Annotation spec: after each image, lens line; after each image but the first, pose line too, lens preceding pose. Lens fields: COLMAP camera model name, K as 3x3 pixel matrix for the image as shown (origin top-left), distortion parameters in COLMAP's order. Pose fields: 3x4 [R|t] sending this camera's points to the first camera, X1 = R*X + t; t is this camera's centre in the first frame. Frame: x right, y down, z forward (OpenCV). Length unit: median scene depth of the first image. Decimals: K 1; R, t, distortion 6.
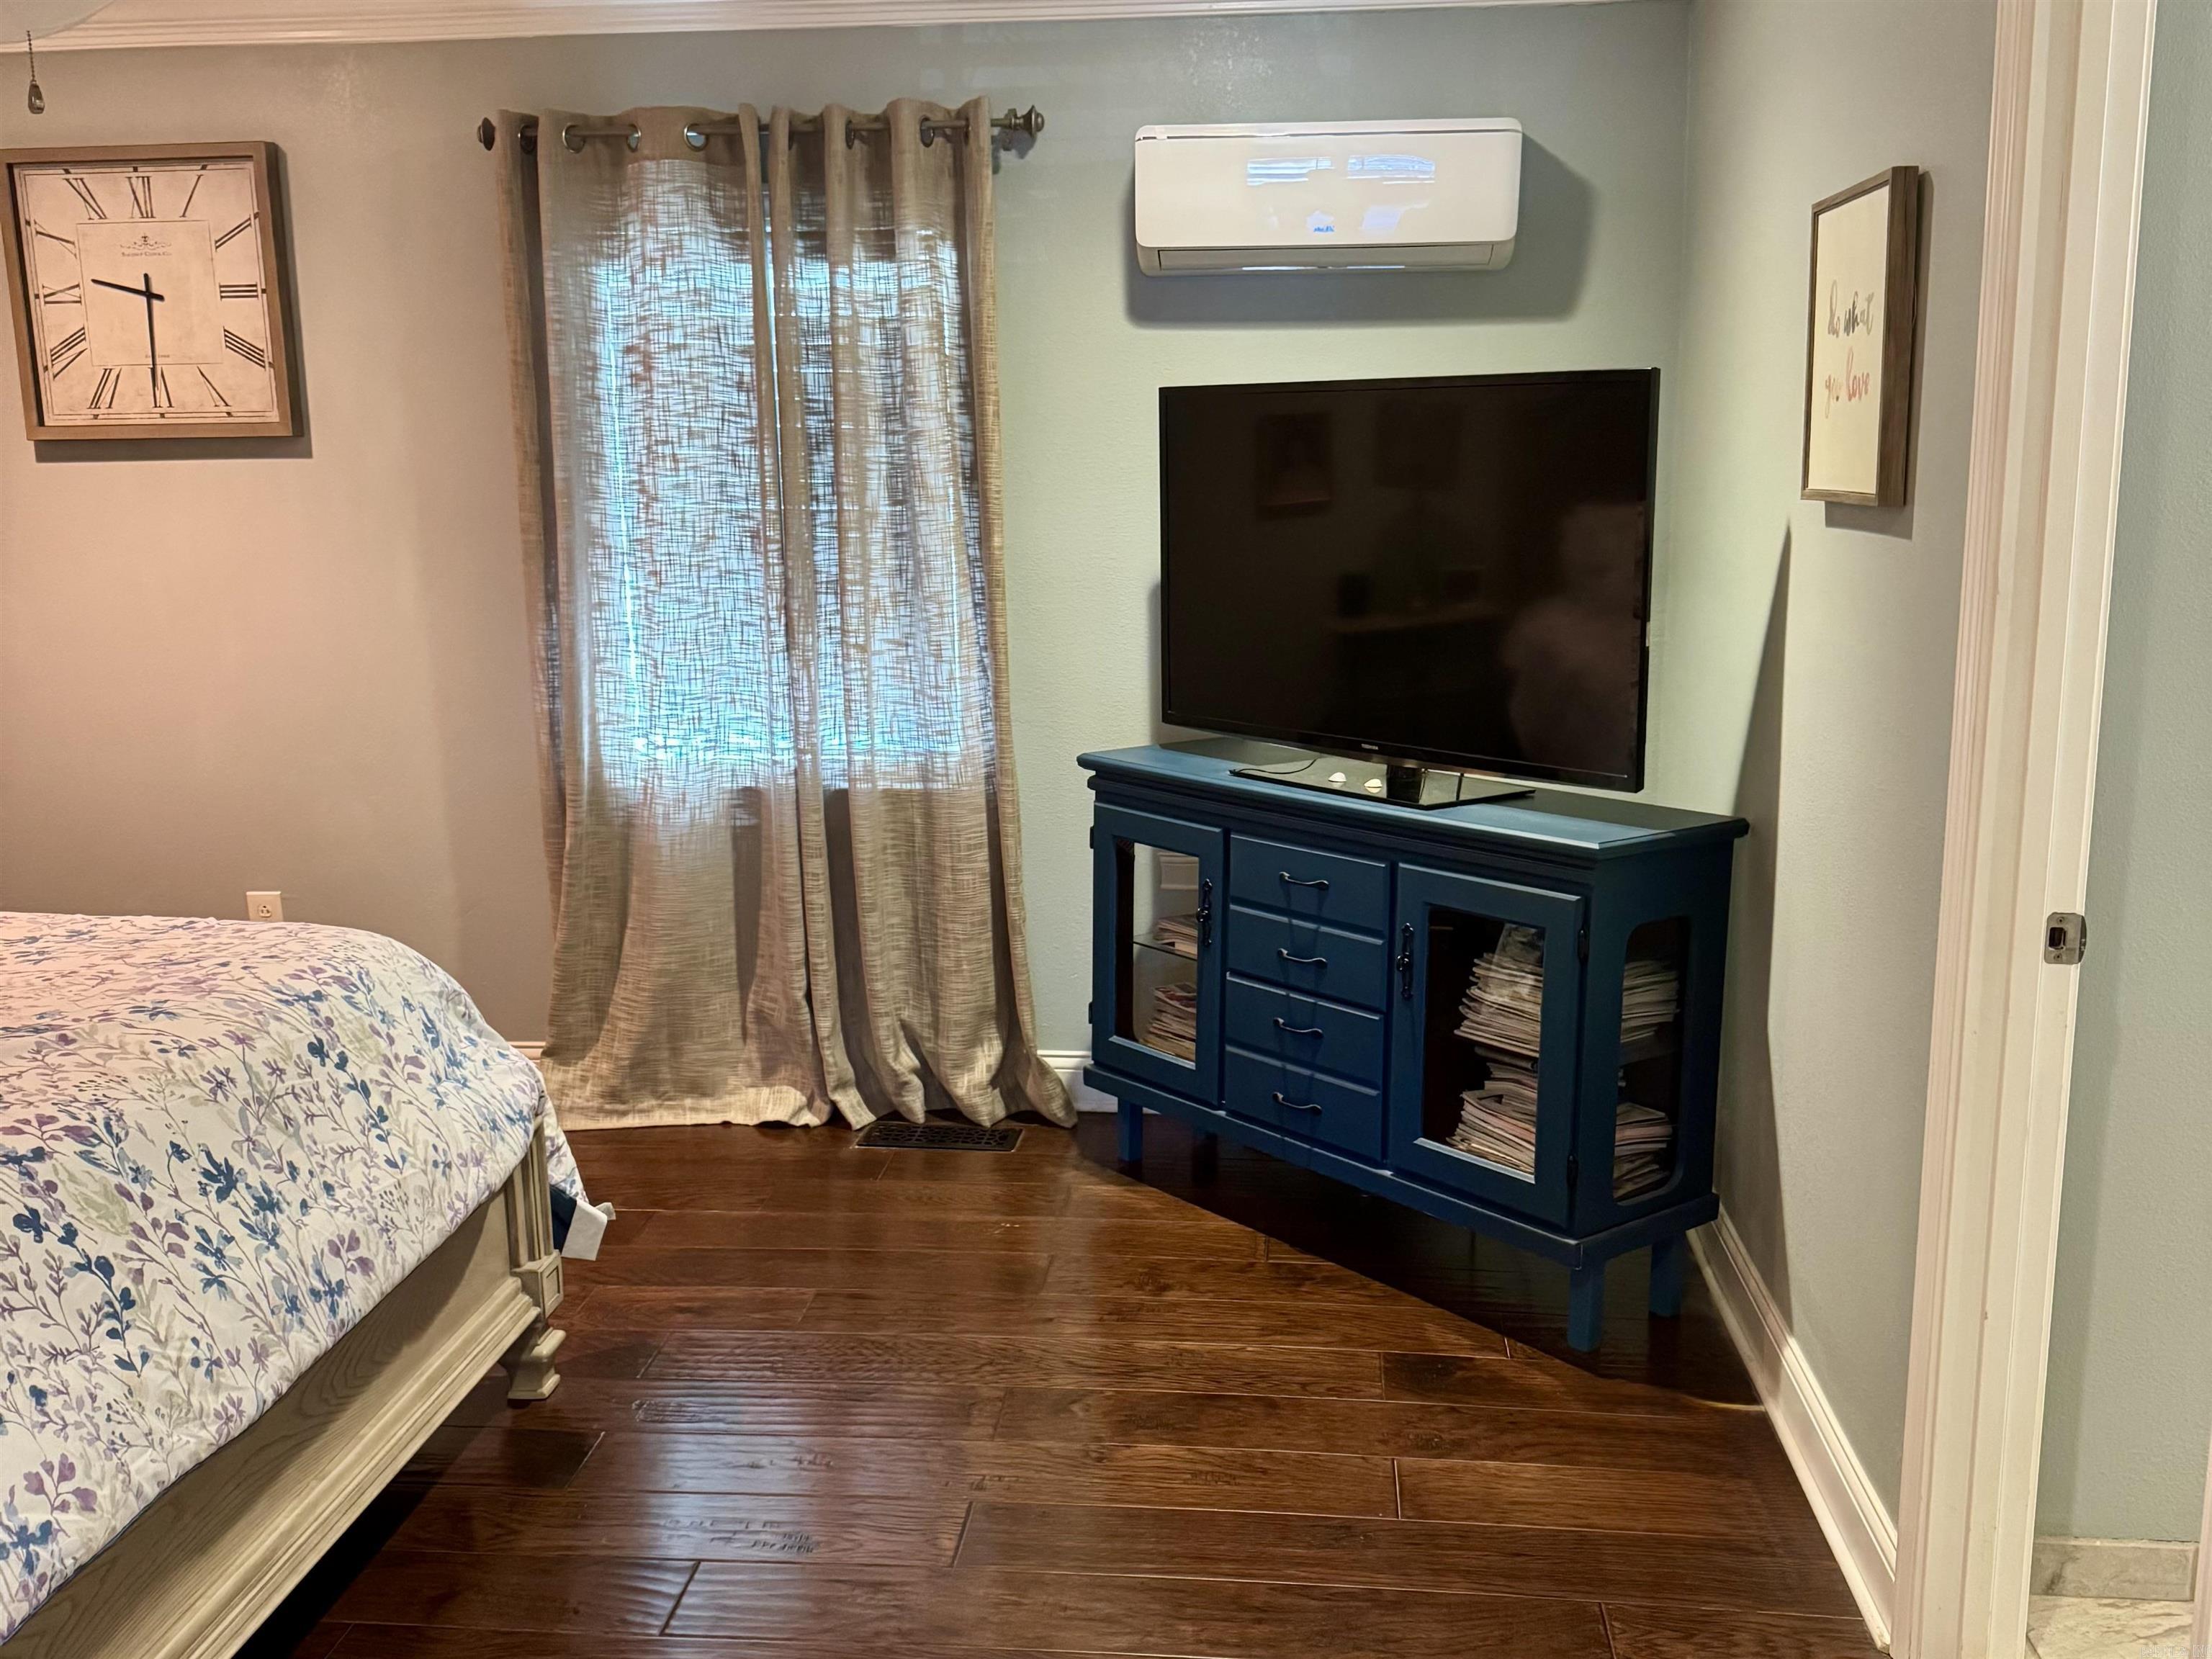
lens RADIAL K [[2117.9, 0, 1128.0], [0, 2117.9, 884.6], [0, 0, 1]] dist [0.039152, 0.000000]
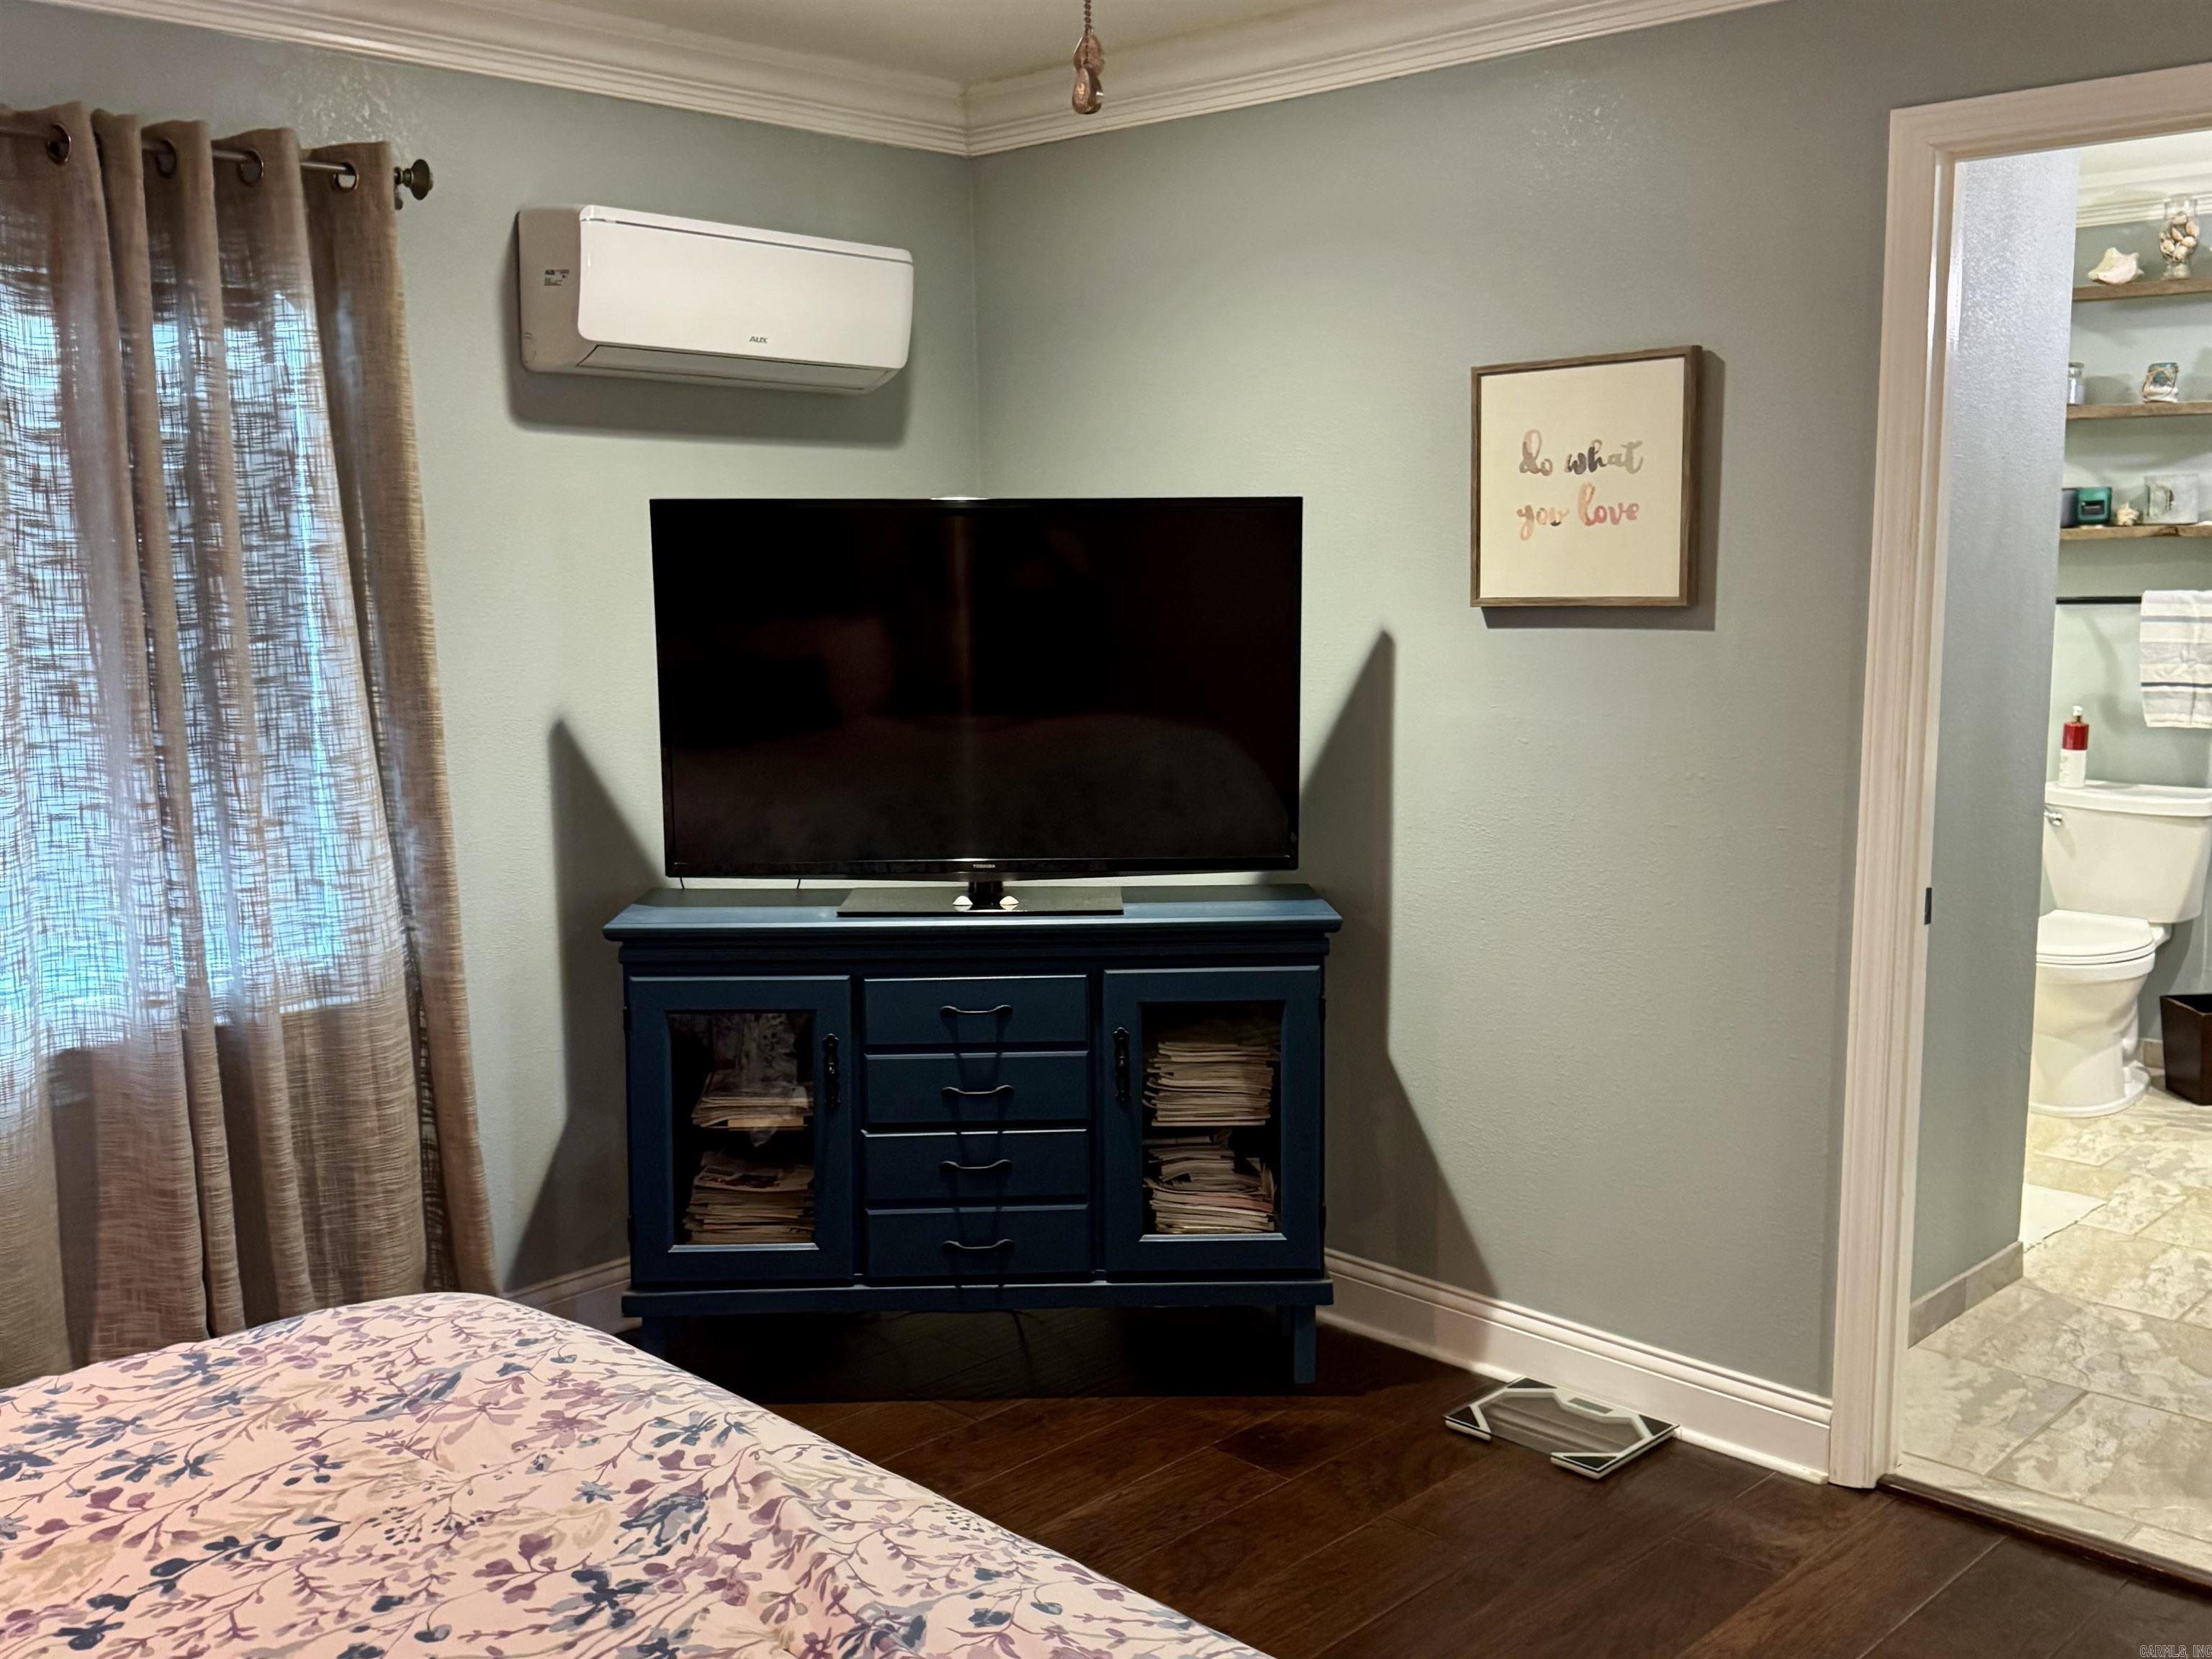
lens RADIAL K [[2117.9, 0, 1097.7], [0, 2117.9, 832.1], [0, 0, 1]] dist [0.039152, 0.000000]
pose [[0.606643, -0.105959, 0.787881, -0.540817], [0.167595, 0.985850, 0.003541, -0.064639], [-0.777107, 0.129897, 0.615817, 0.304343]]
